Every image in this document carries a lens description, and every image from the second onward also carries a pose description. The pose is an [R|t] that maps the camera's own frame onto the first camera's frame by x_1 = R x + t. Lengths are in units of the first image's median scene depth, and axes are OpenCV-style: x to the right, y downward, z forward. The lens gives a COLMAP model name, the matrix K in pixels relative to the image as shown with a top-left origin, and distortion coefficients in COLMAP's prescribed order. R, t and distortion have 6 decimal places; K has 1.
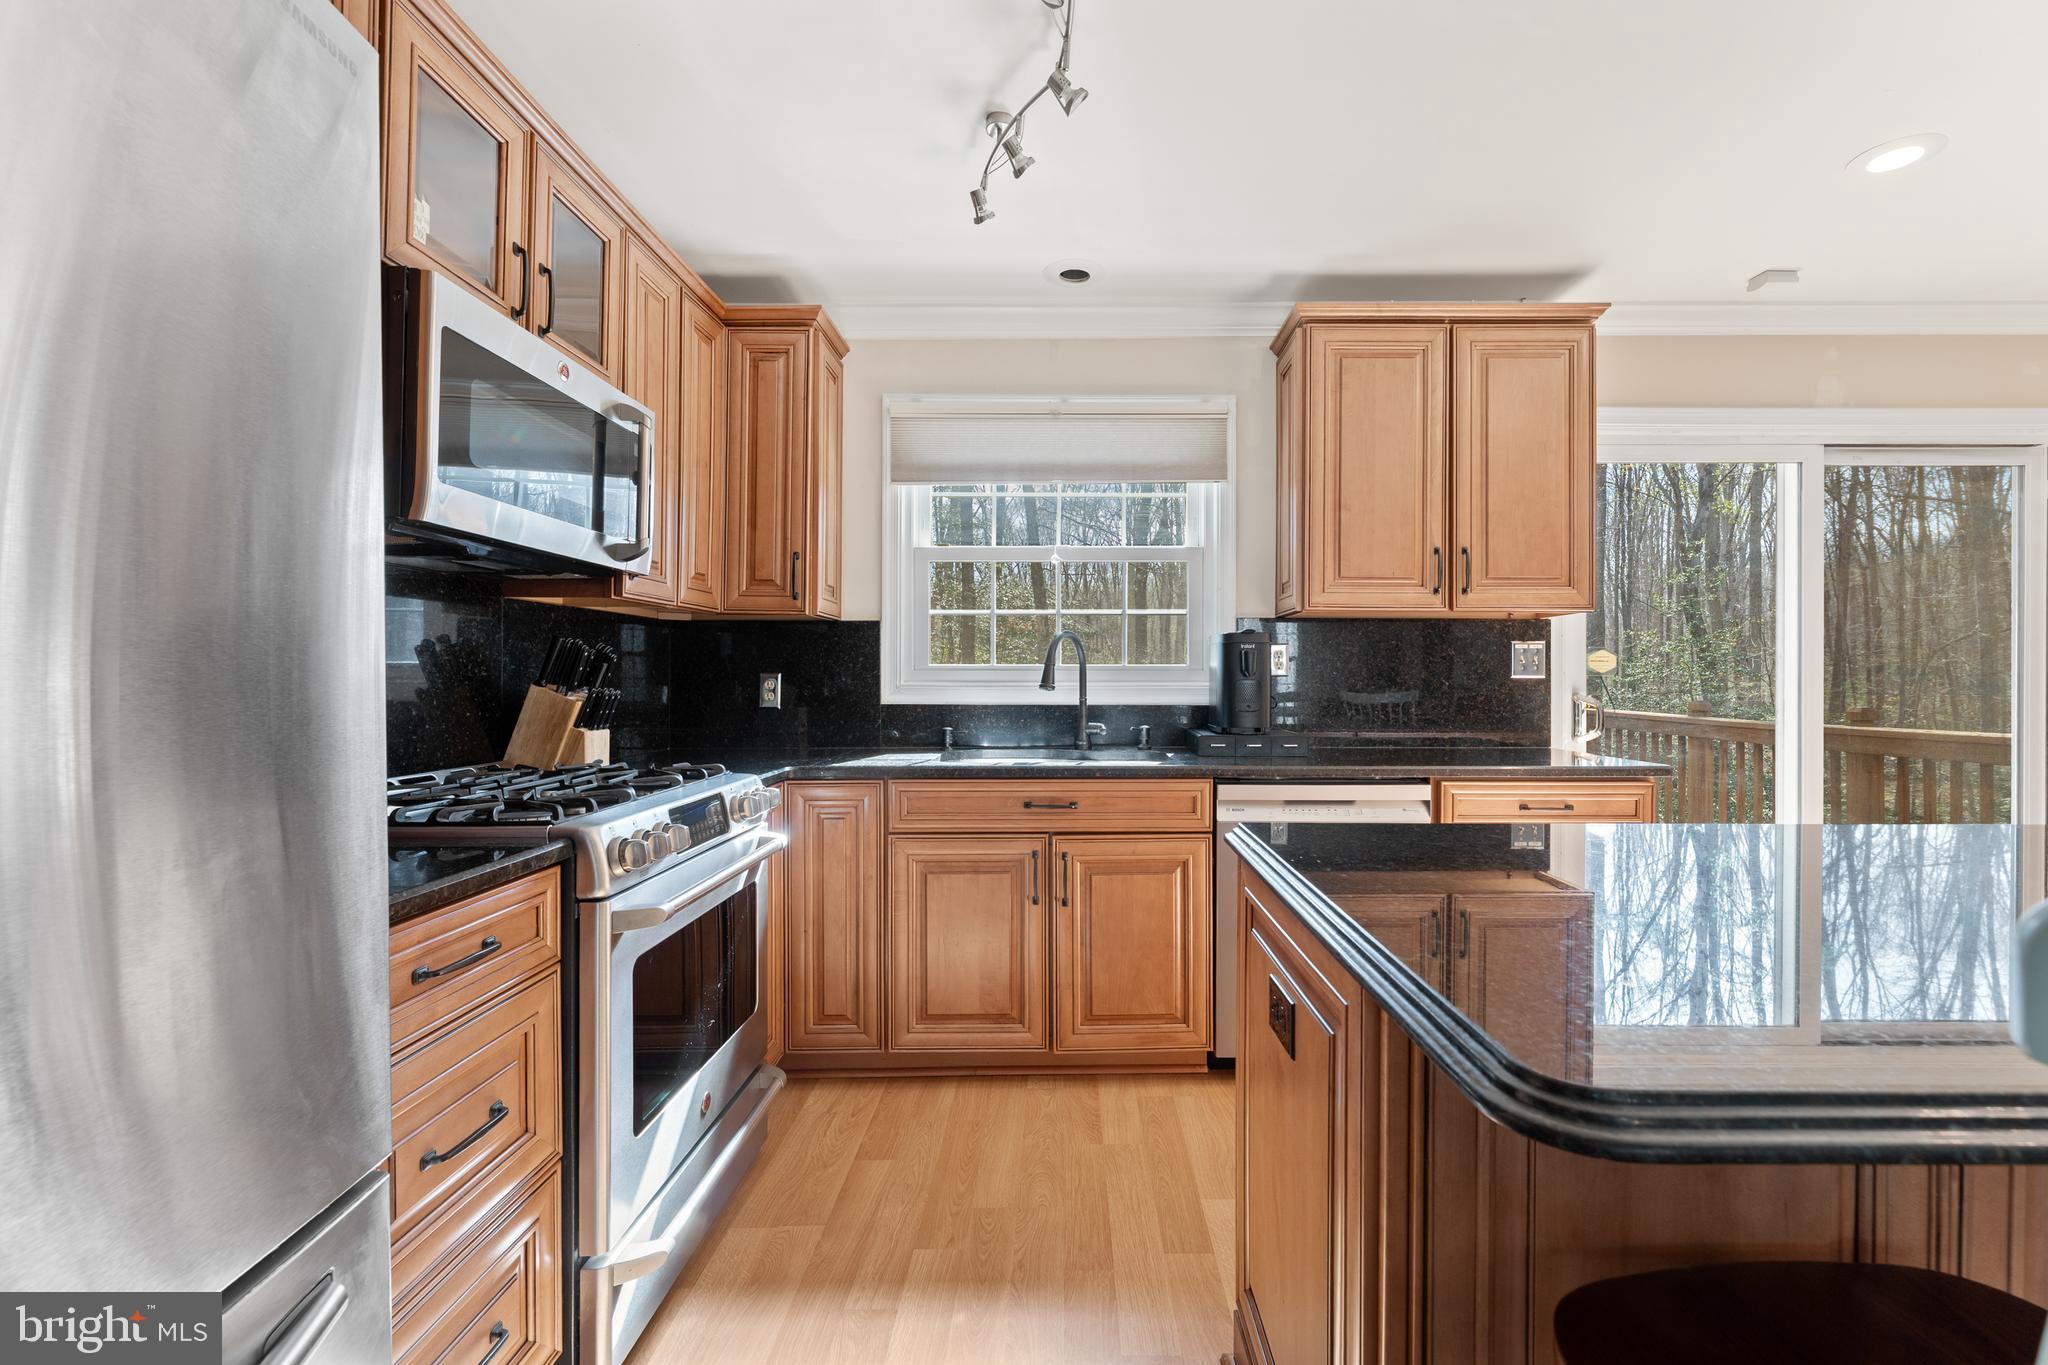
lens RADIAL K [[867.3, 0, 1061.2], [0, 867.3, 678.6], [0, 0, 1]] dist [-0.000250, -0.000117]
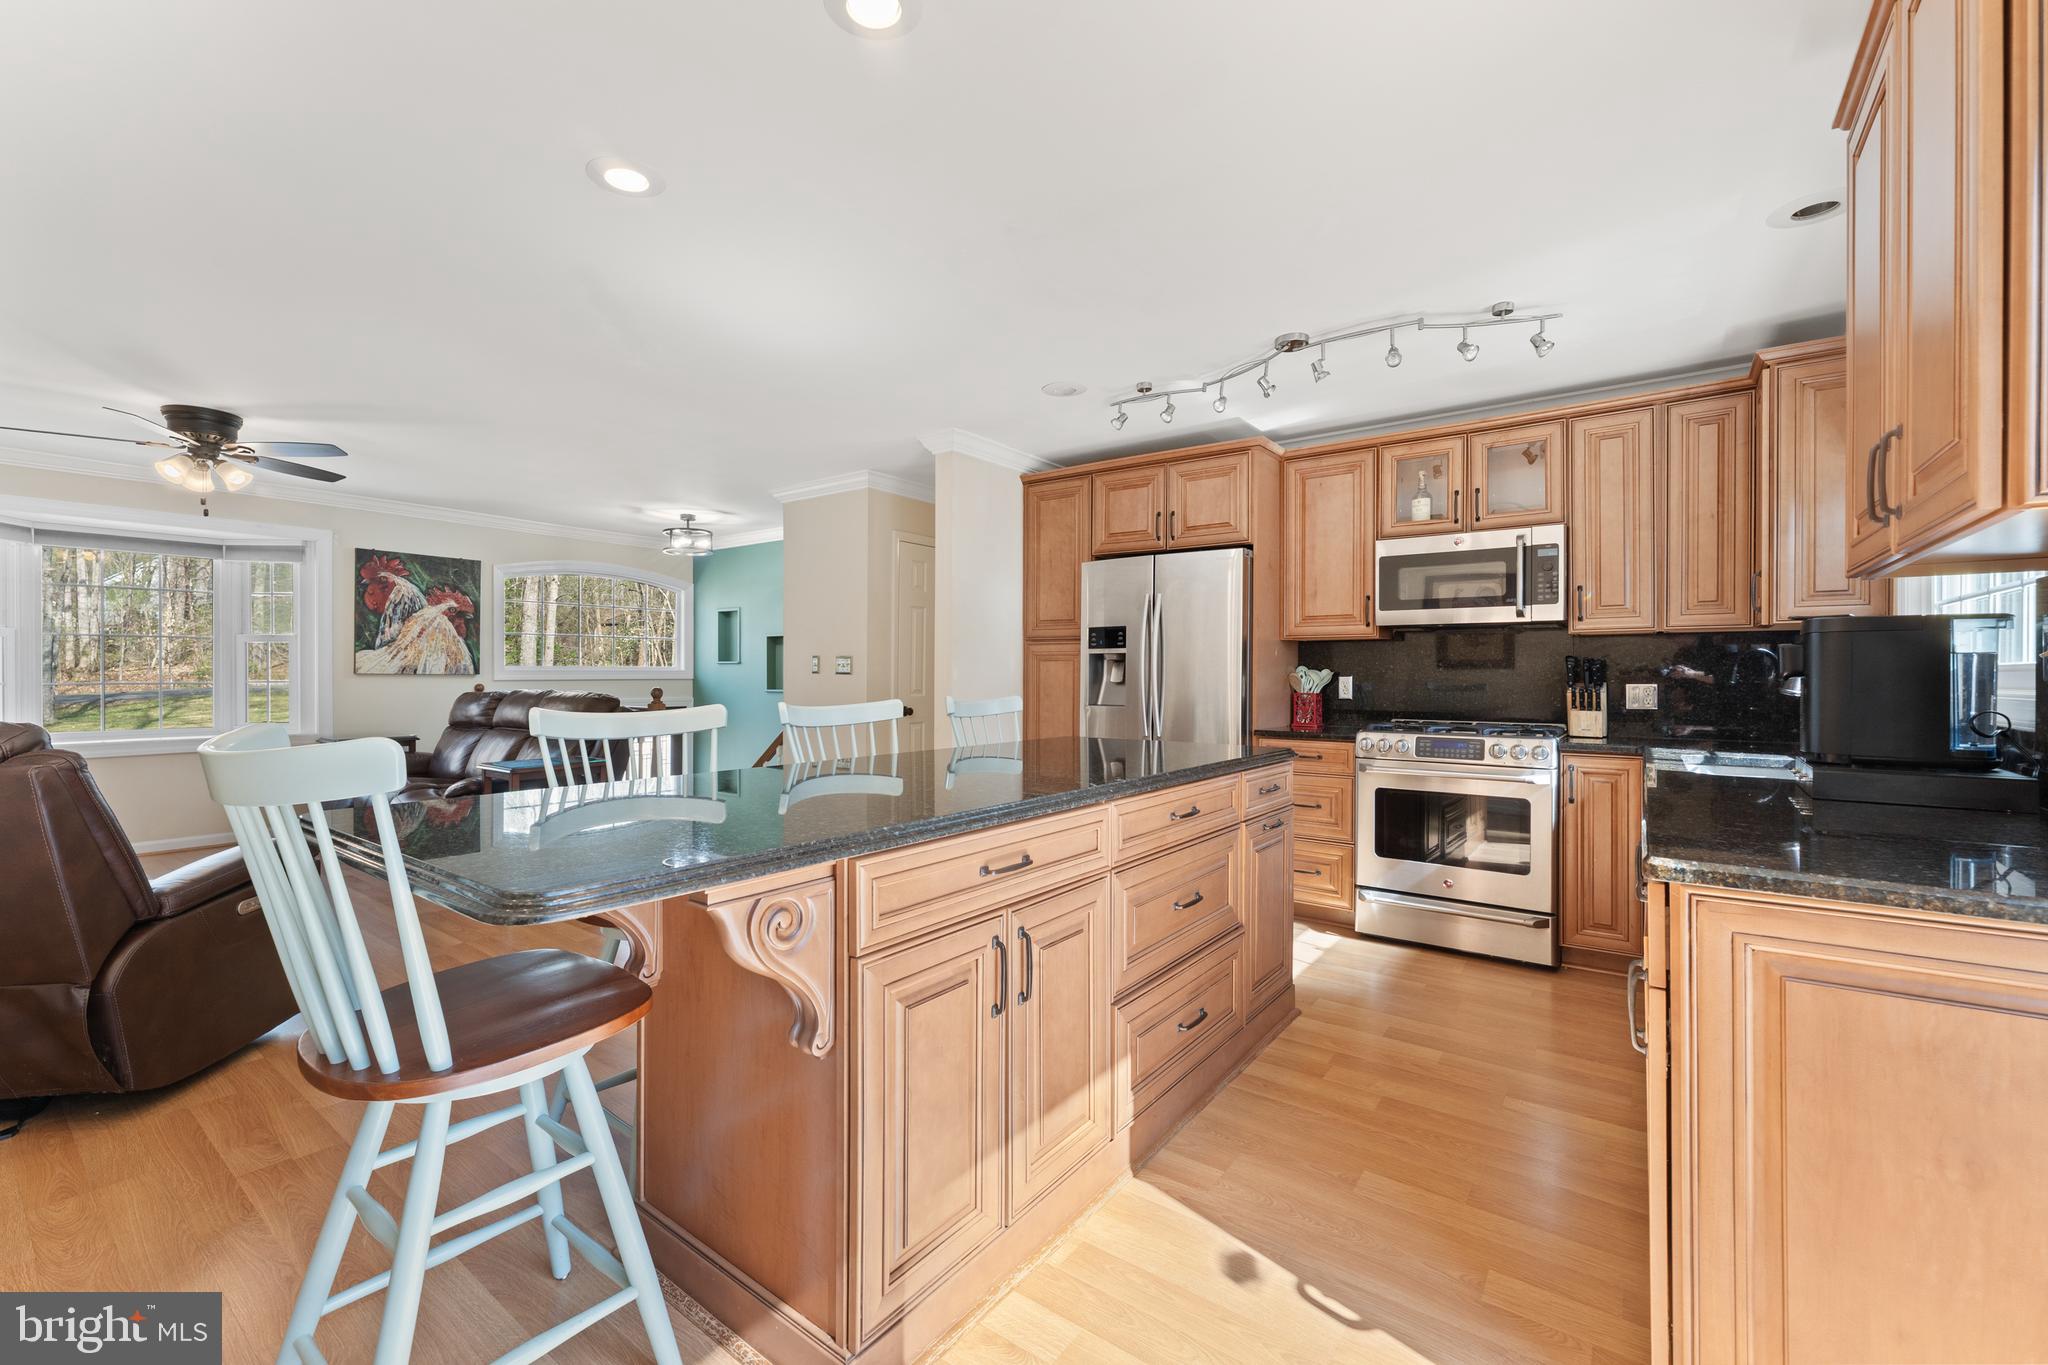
lens RADIAL K [[831.1, 0, 1022.6], [0, 831.1, 674.4], [0, 0, 1]] dist [0.000995, -0.000829]
pose [[-0.598777, -0.003123, -0.800910, 1.151017], [-0.005219, 0.999986, 0.000002, -0.004424], [0.800899, 0.004181, -0.598785, 0.879625]]
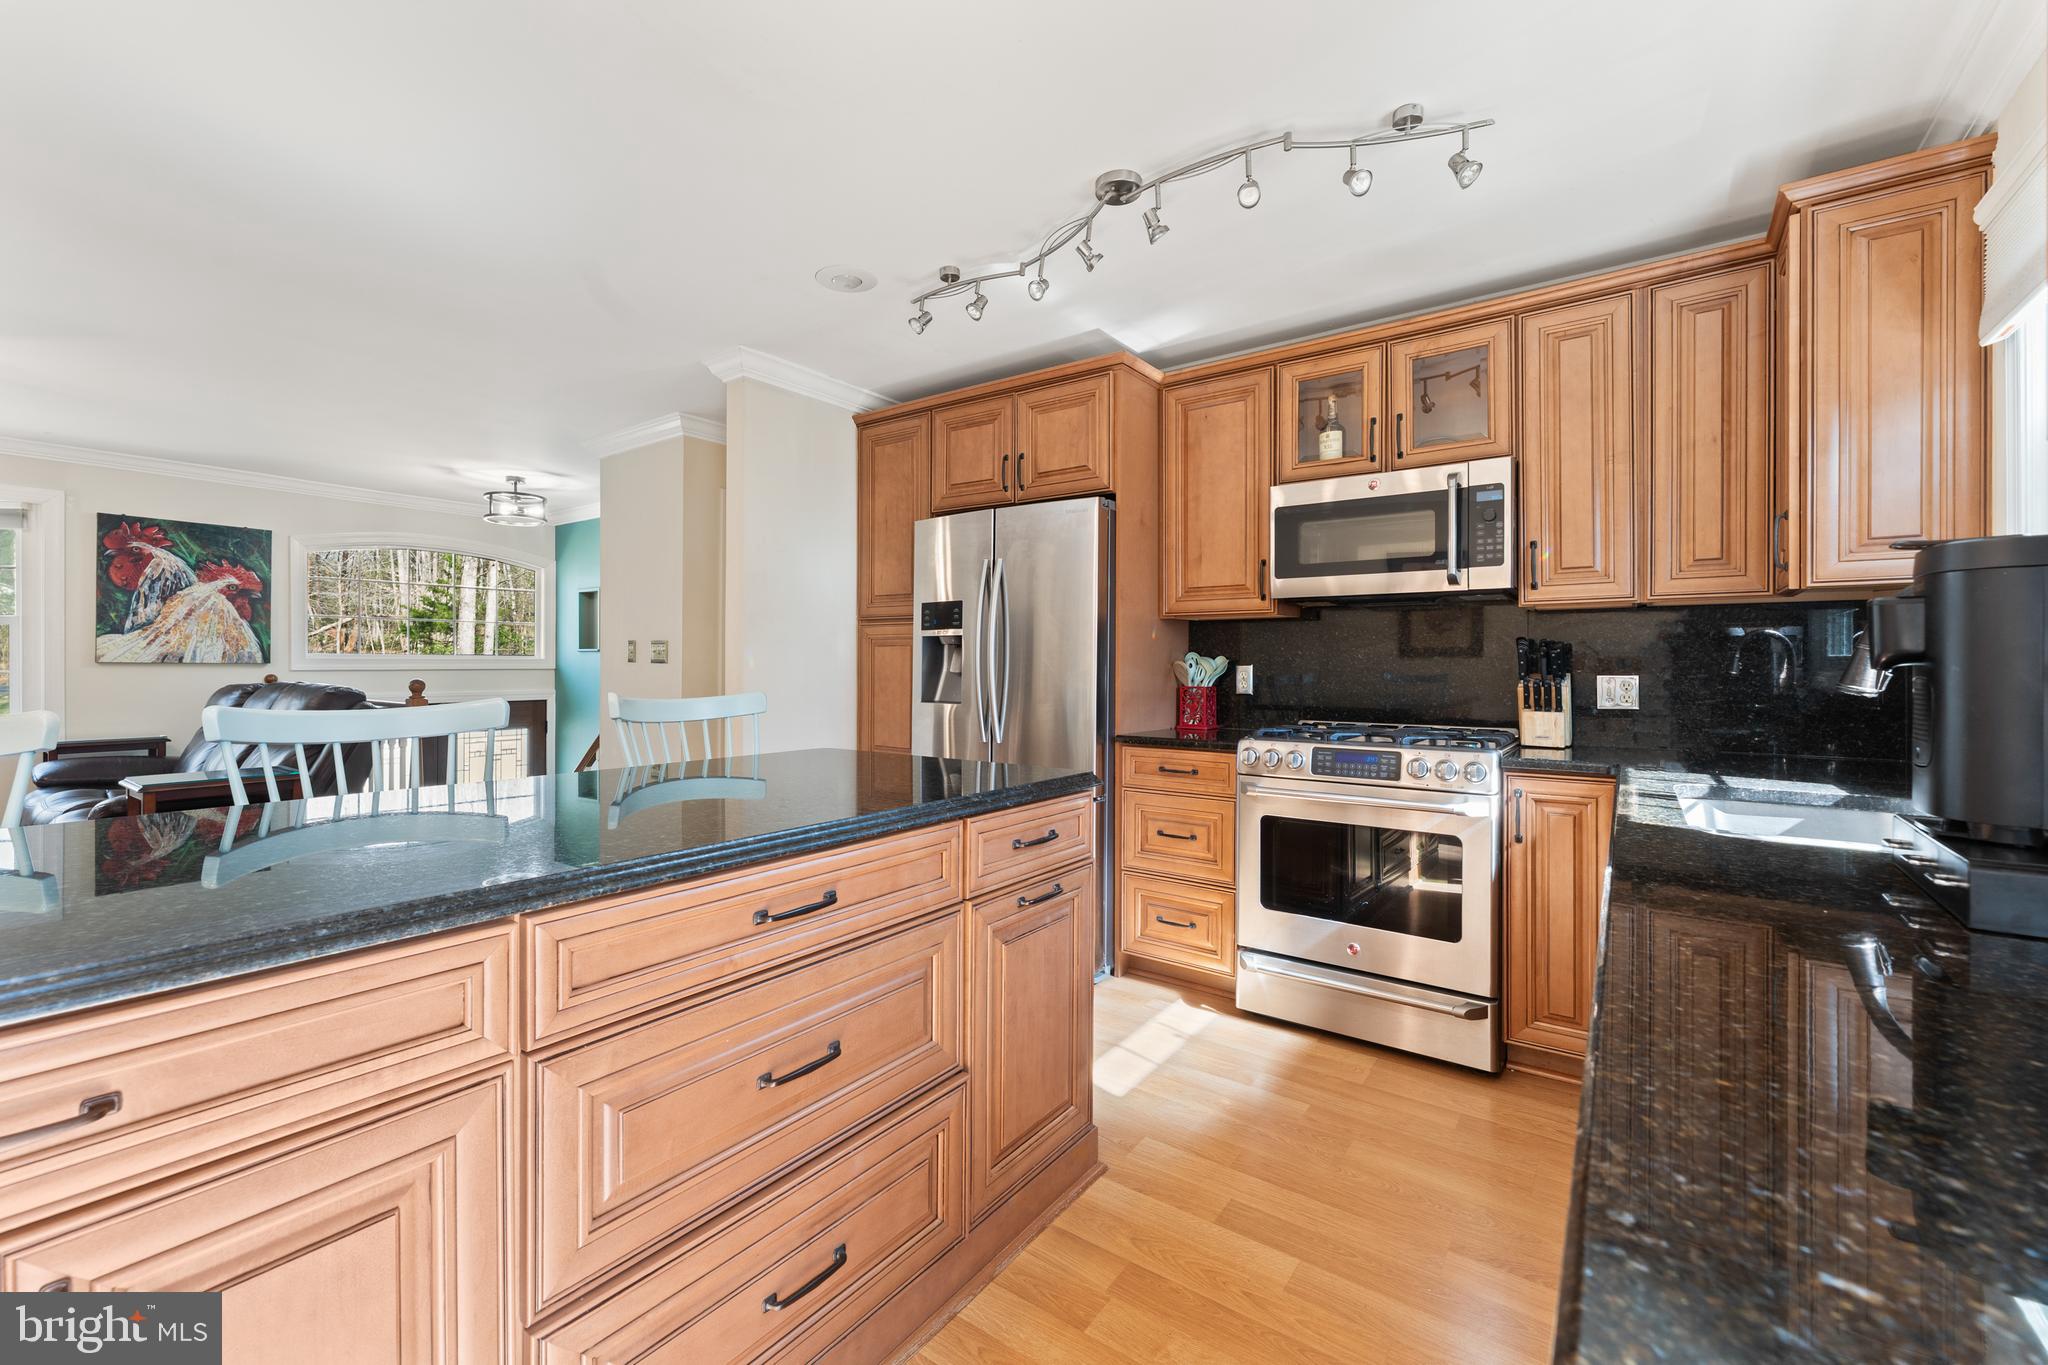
lens RADIAL K [[831.1, 0, 1017.4], [0, 831.1, 662.1], [0, 0, 1]] dist [0.000995, -0.000829]
pose [[-0.593283, -0.005380, -0.804976, 0.709406], [-0.005248, 0.999982, -0.002815, -0.003296], [0.804977, 0.002555, -0.593301, 0.887989]]
